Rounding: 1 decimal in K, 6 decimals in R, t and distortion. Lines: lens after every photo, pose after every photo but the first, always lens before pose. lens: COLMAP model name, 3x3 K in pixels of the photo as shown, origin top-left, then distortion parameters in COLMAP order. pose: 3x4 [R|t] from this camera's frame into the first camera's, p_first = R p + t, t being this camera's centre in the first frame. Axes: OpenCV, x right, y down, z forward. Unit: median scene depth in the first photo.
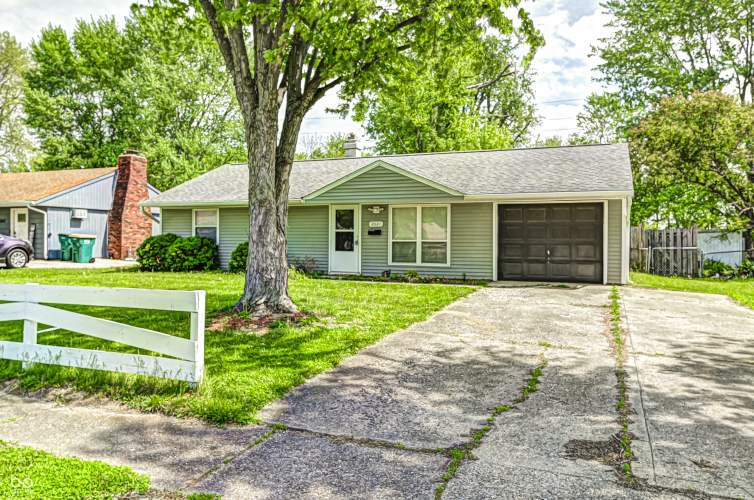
lens RADIAL K [[428.3, 0, 377.7], [0, 428.3, 243.6], [0, 0, 1]] dist [-0.006178, -0.000494]
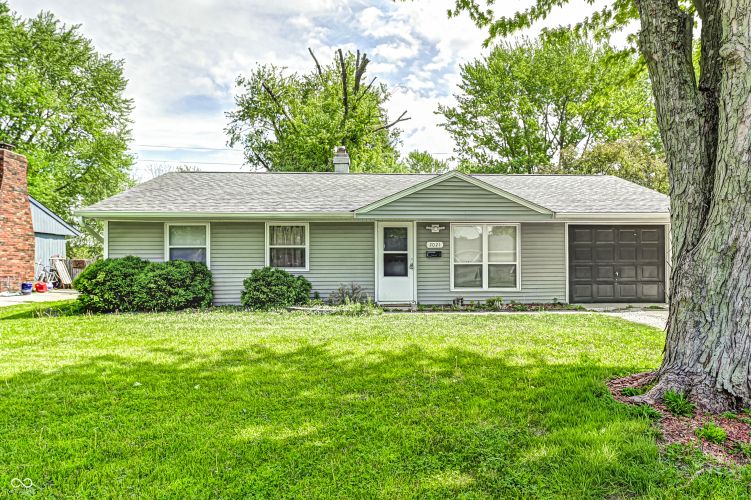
lens RADIAL K [[370.7, 0, 375.3], [0, 370.7, 258.2], [0, 0, 1]] dist [0.005233, 0.000954]
pose [[0.934476, -0.003188, 0.356012, -0.383240], [0.012394, 0.999645, -0.023581, -0.001574], [-0.355810, 0.026448, 0.934184, 0.340150]]
